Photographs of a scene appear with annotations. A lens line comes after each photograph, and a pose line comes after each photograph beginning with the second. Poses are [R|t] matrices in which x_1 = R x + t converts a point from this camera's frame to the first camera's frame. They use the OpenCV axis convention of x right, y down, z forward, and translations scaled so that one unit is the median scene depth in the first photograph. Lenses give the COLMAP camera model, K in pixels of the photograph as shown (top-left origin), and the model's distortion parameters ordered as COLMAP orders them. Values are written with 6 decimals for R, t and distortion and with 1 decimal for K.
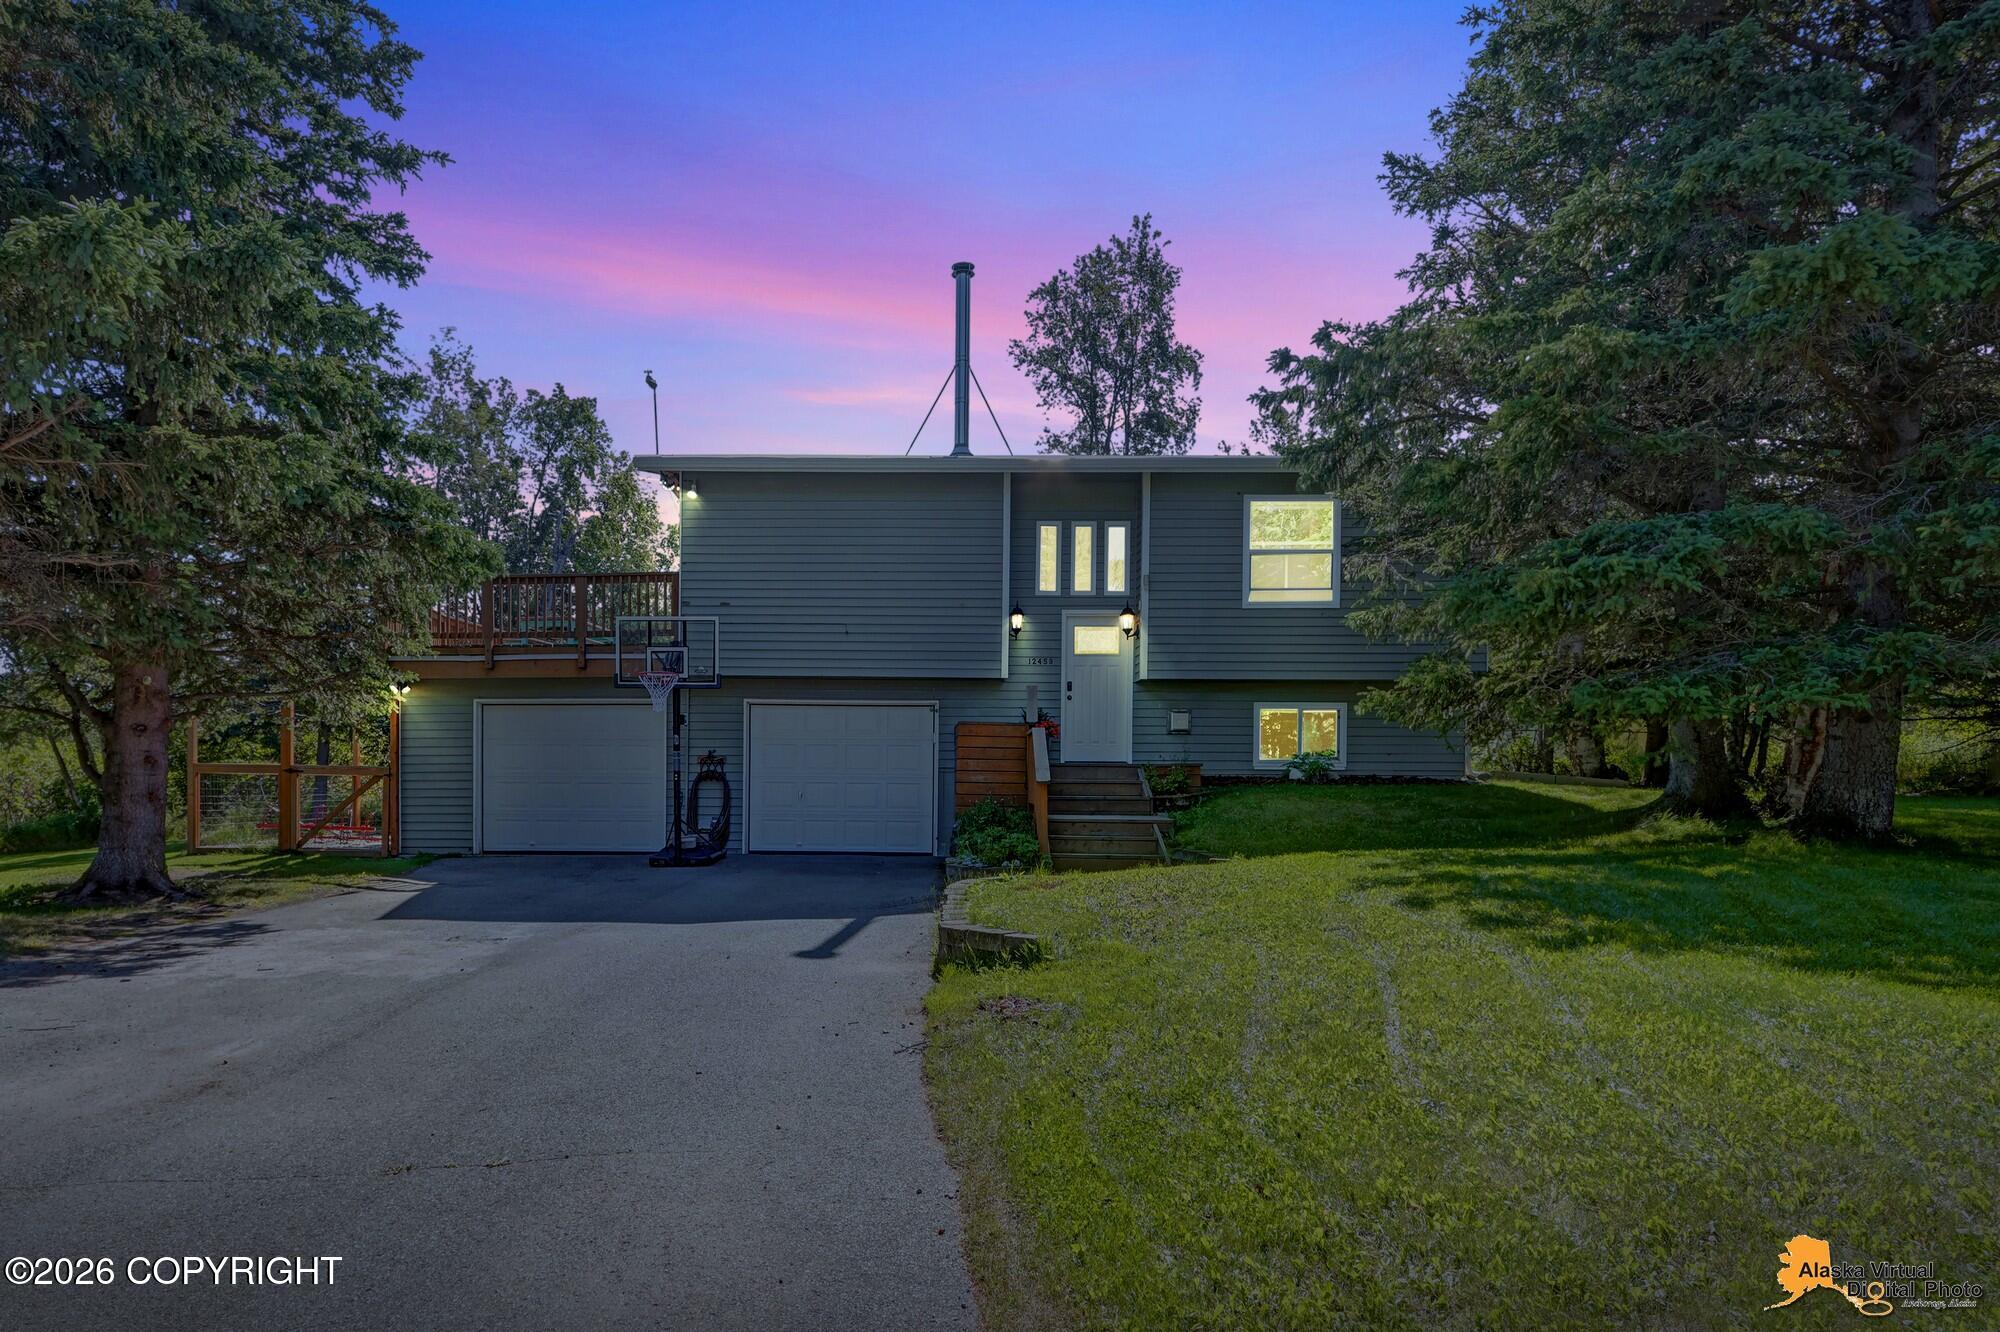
lens RADIAL K [[1035.3, 0, 1000.1], [0, 1035.3, 733.5], [0, 0, 1]] dist [-0.000696, -0.000201]
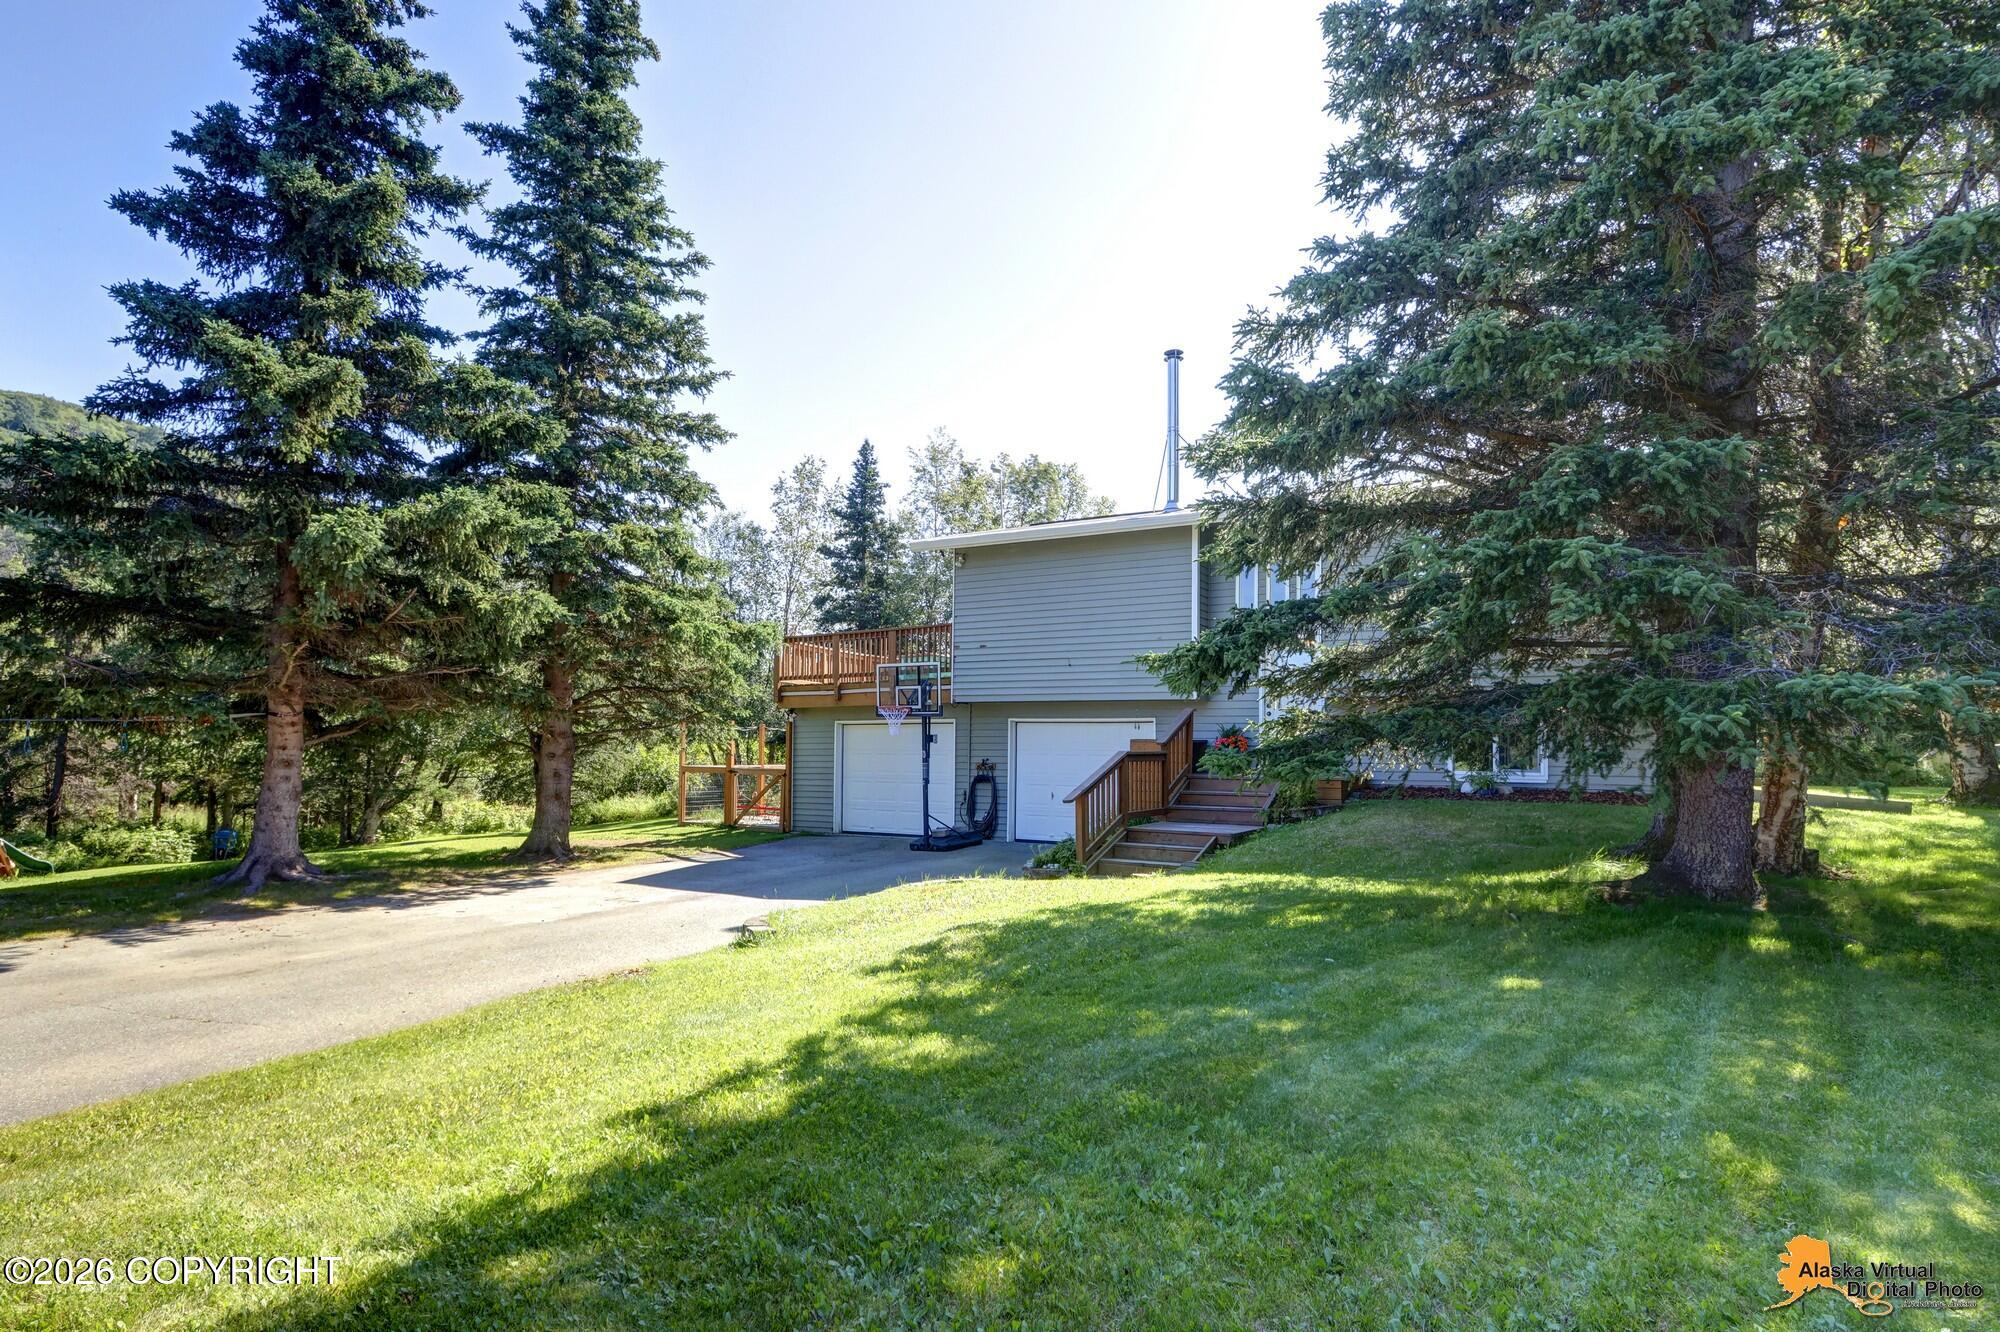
lens RADIAL K [[900.5, 0, 1015.8], [0, 900.5, 684.7], [0, 0, 1]] dist [0.000434, -0.000129]
pose [[0.908546, -0.029460, -0.416745, 0.225575], [0.009631, 0.998723, -0.049602, -0.019966], [0.417674, 0.041052, 0.907669, 0.000459]]
